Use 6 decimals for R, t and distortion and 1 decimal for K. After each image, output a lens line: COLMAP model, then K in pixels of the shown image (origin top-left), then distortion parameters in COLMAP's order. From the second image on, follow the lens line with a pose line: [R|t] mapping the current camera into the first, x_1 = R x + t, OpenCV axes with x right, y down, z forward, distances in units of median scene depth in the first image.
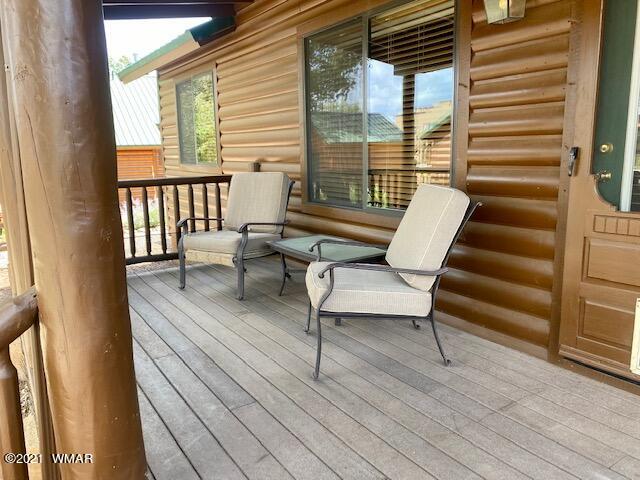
lens RADIAL K [[488.2, 0, 322.0], [0, 488.2, 238.5], [0, 0, 1]] dist [0.041291, -0.042858]
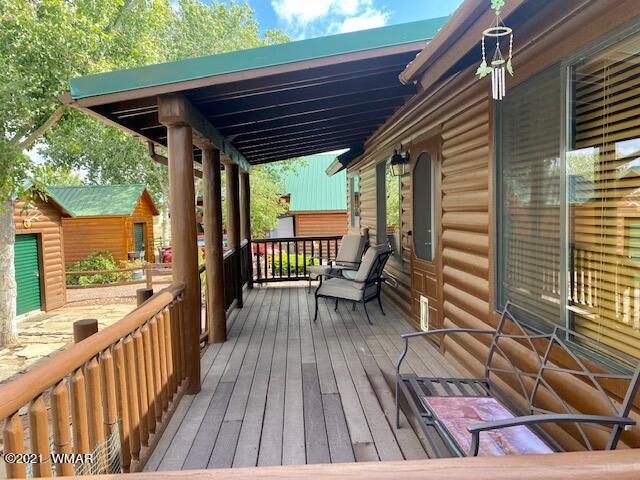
lens RADIAL K [[488.2, 0, 318.9], [0, 488.2, 241.7], [0, 0, 1]] dist [0.041291, -0.042858]
pose [[0.847947, 0.015206, -0.529863, 1.263942], [-0.066481, 0.994747, -0.077843, 0.075443], [0.525896, 0.101232, 0.844503, -1.072397]]
